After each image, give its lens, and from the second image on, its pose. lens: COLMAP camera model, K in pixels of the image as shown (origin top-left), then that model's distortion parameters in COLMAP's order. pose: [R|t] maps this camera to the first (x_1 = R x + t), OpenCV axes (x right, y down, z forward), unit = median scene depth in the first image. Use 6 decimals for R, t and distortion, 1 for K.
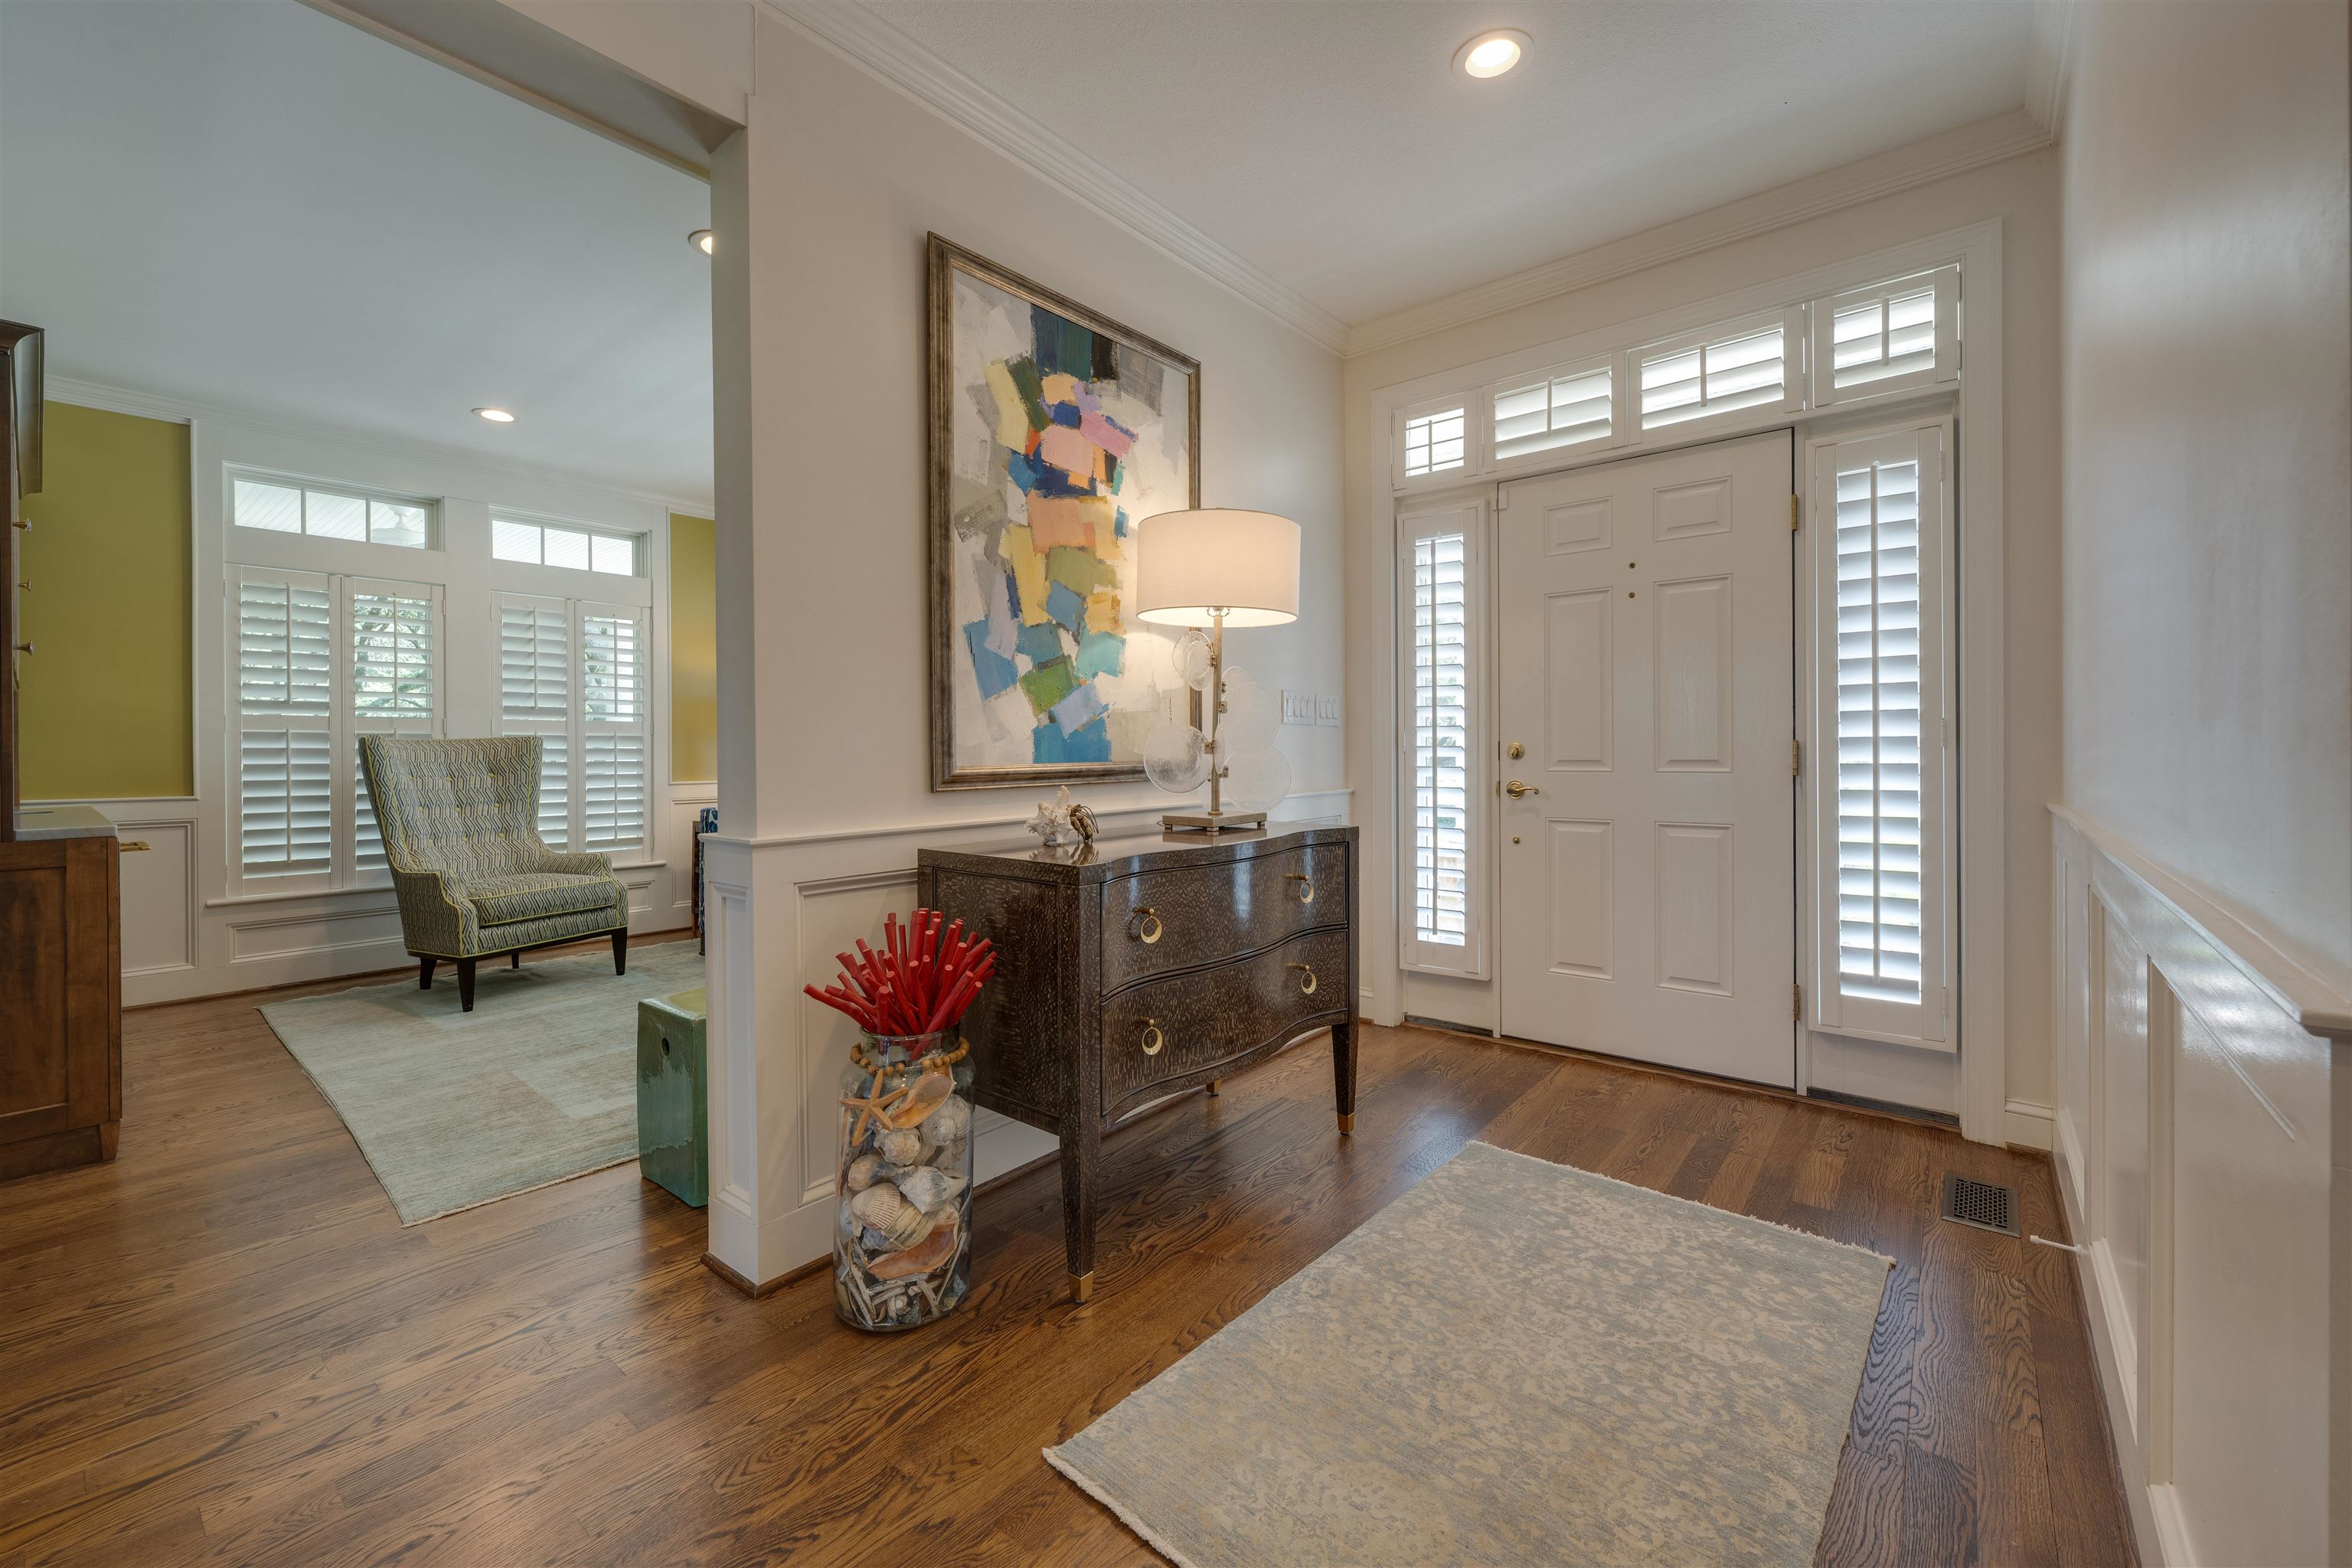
lens RADIAL K [[940.0, 0, 1172.9], [0, 940.0, 771.0], [0, 0, 1]] dist [-0.005539, 0.000603]
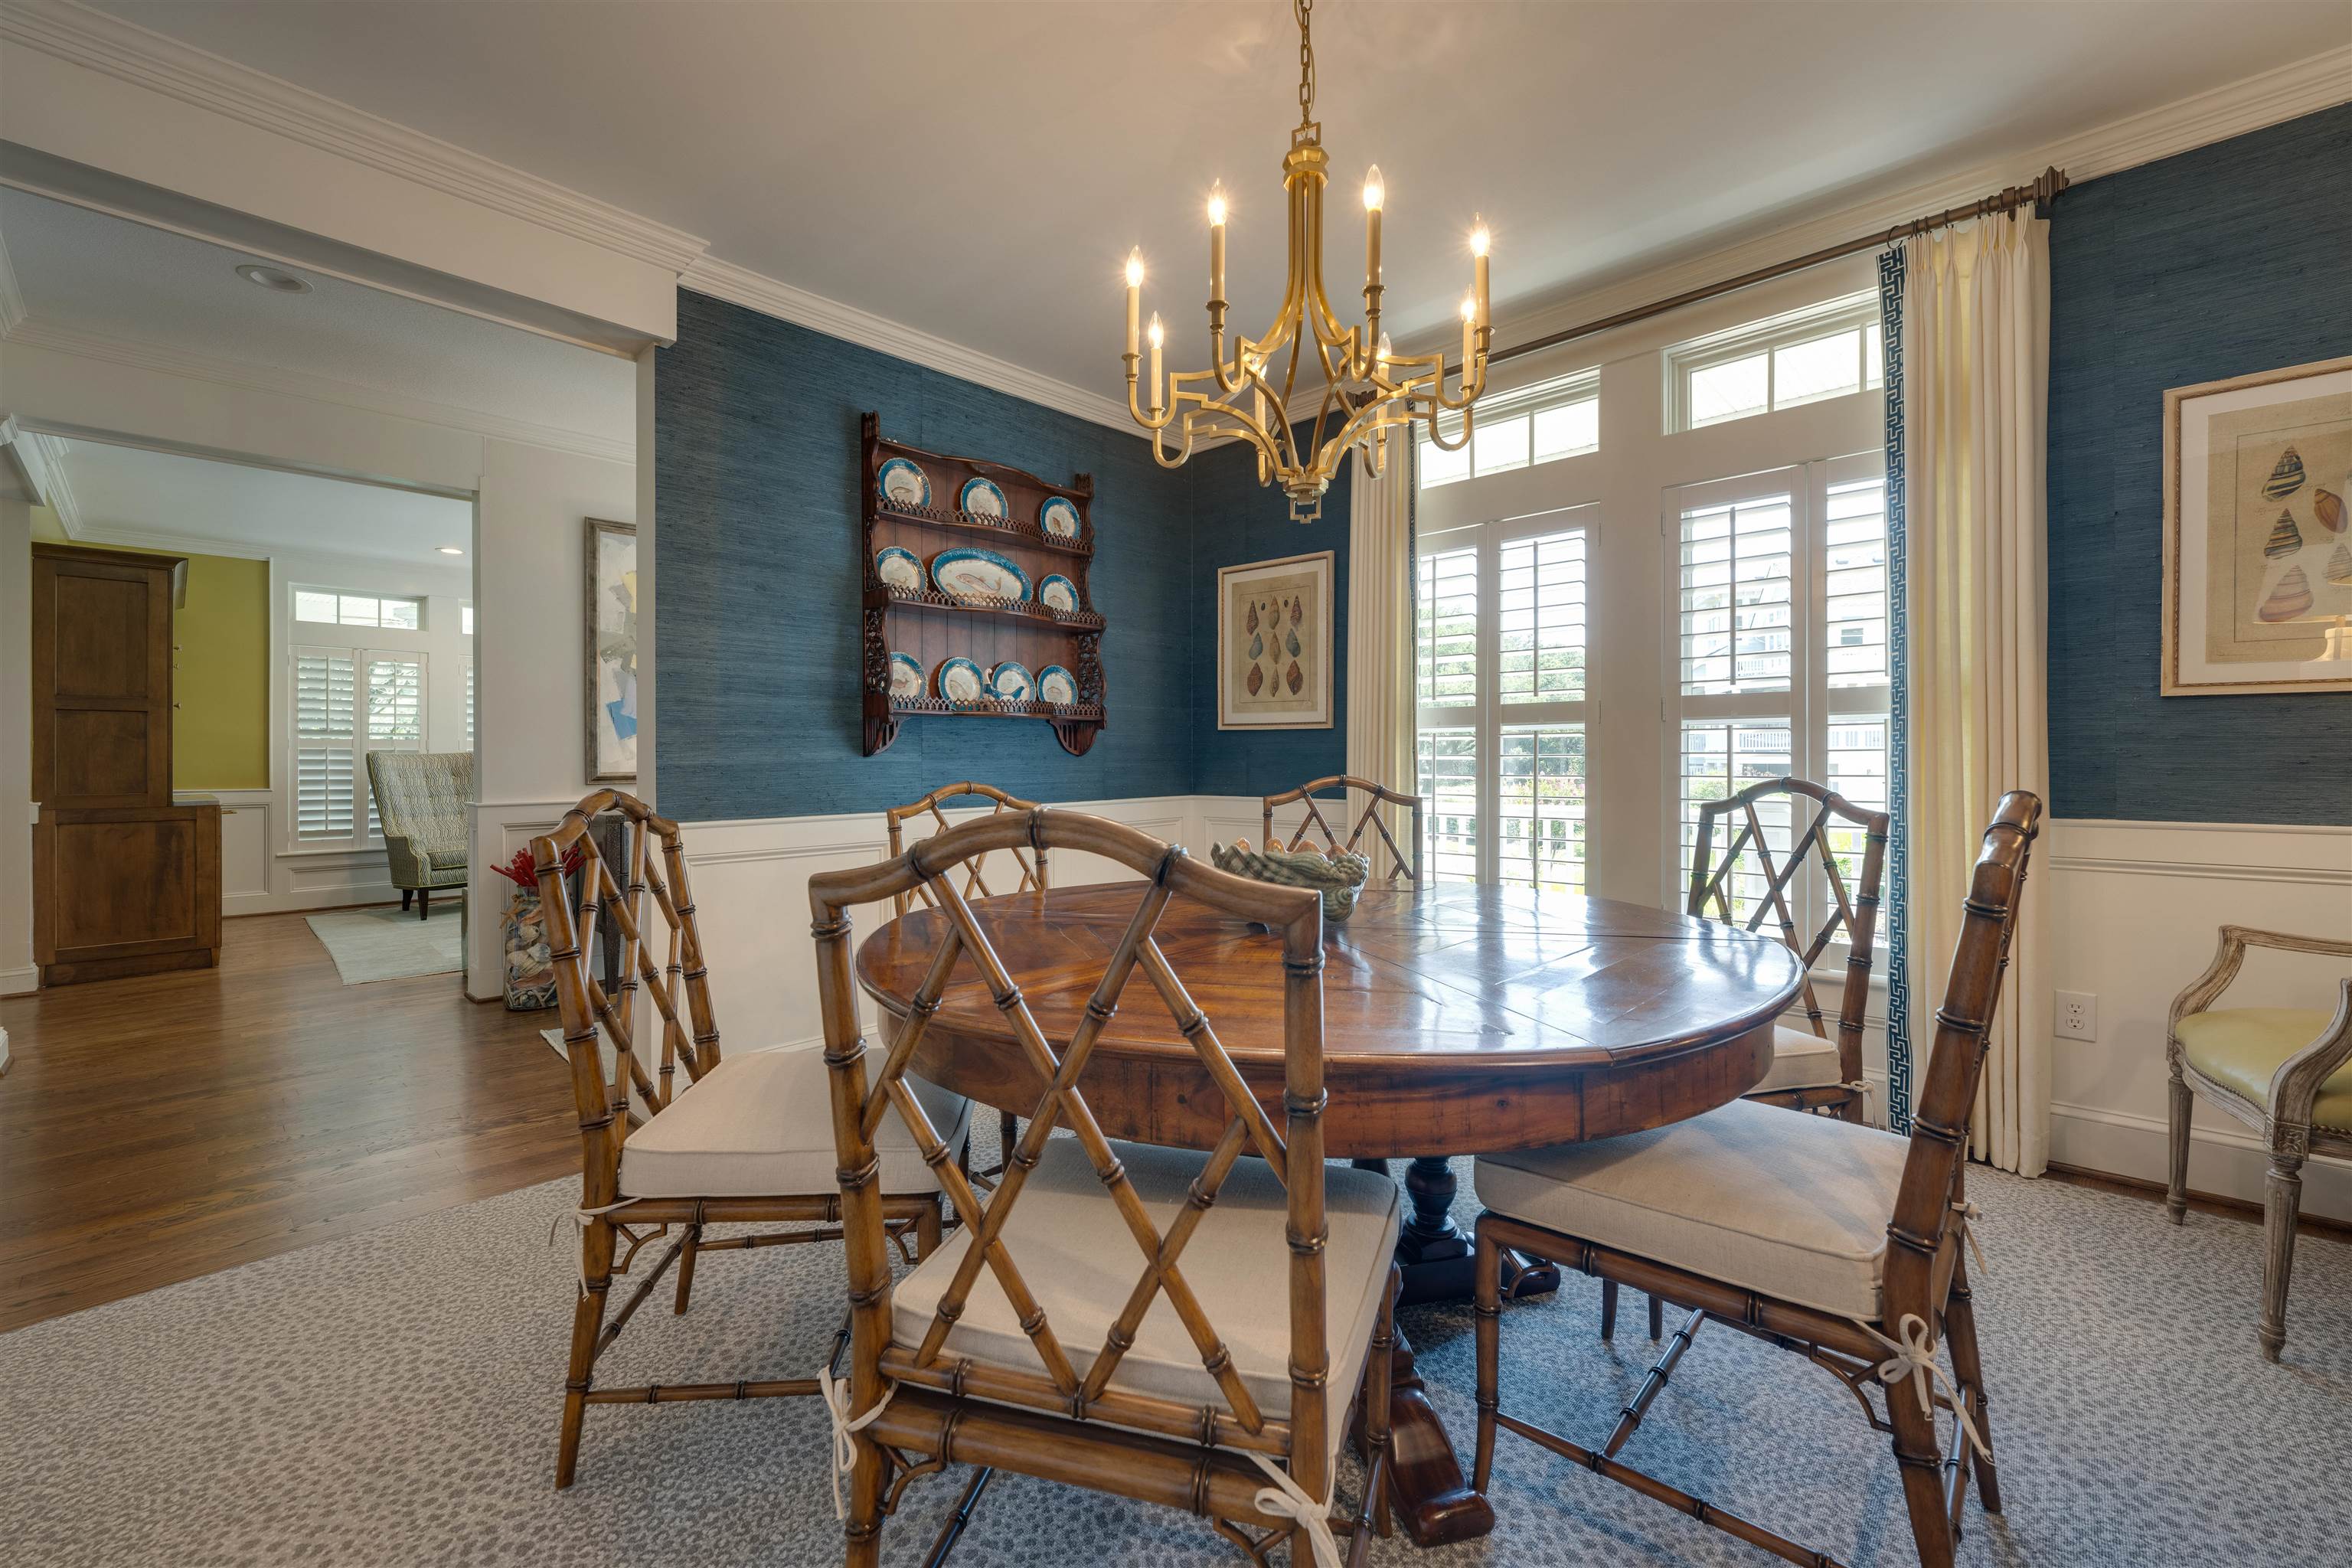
lens RADIAL K [[940.0, 0, 1178.4], [0, 940.0, 773.7], [0, 0, 1]] dist [-0.005539, 0.000603]
pose [[0.998308, 0.003362, -0.058046, 0.624150], [-0.003596, 0.999986, -0.003916, 0.001062], [0.058032, 0.004118, 0.998306, -0.531734]]
